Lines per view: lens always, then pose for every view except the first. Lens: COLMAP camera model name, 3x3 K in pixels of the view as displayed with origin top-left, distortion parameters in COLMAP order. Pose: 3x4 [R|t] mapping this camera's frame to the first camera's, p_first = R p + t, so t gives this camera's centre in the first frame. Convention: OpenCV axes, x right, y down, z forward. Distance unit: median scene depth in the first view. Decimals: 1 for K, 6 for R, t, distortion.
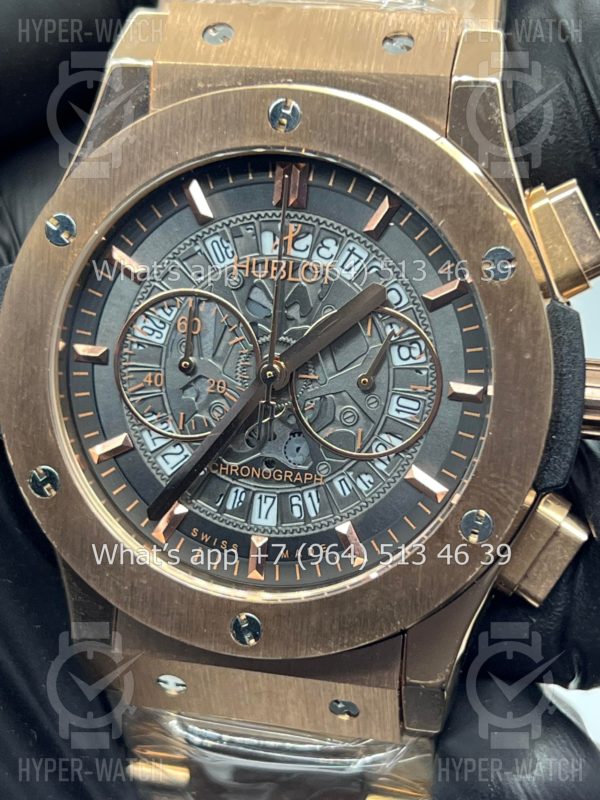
lens RADIAL K [[1868.4, 0, 298.5], [0, 1868.4, 406.0], [0, 0, 1]] dist [0.209773, 0.000000]
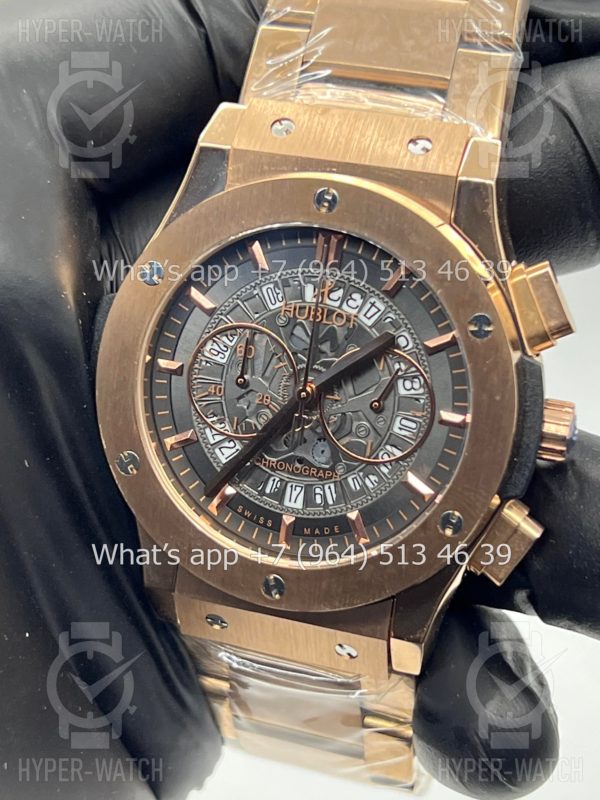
lens RADIAL K [[1868.4, 0, 298.7], [0, 1868.4, 395.7], [0, 0, 1]] dist [0.209773, 0.000000]
pose [[0.995896, 0.068072, -0.059645, 0.058529], [-0.065024, 0.996547, 0.051636, -0.082405], [0.062954, -0.047545, 0.996883, -0.297972]]
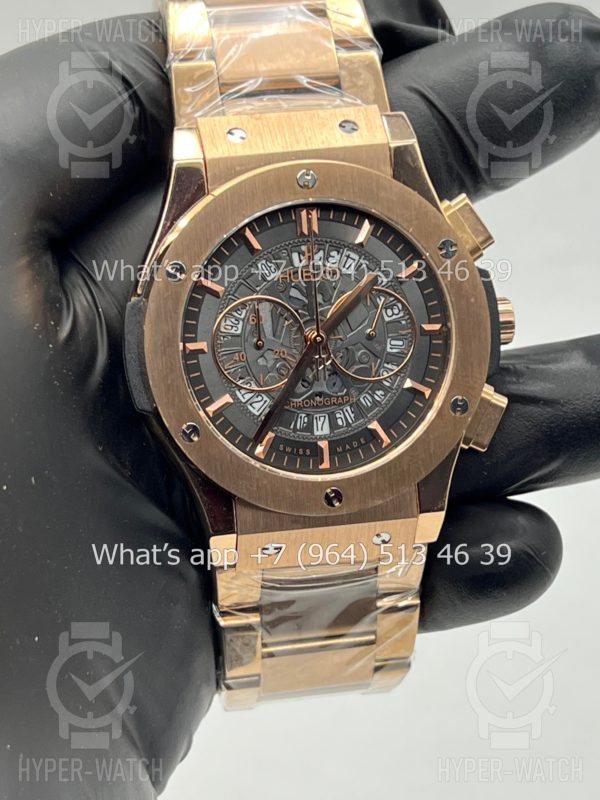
lens RADIAL K [[1868.4, 0, 300.0], [0, 1868.4, 397.9], [0, 0, 1]] dist [0.209773, 0.000000]
pose [[0.911880, -0.179343, 0.369204, -0.626197], [0.184448, 0.982602, 0.021743, -0.005102], [-0.366680, 0.048272, 0.929094, -0.482195]]
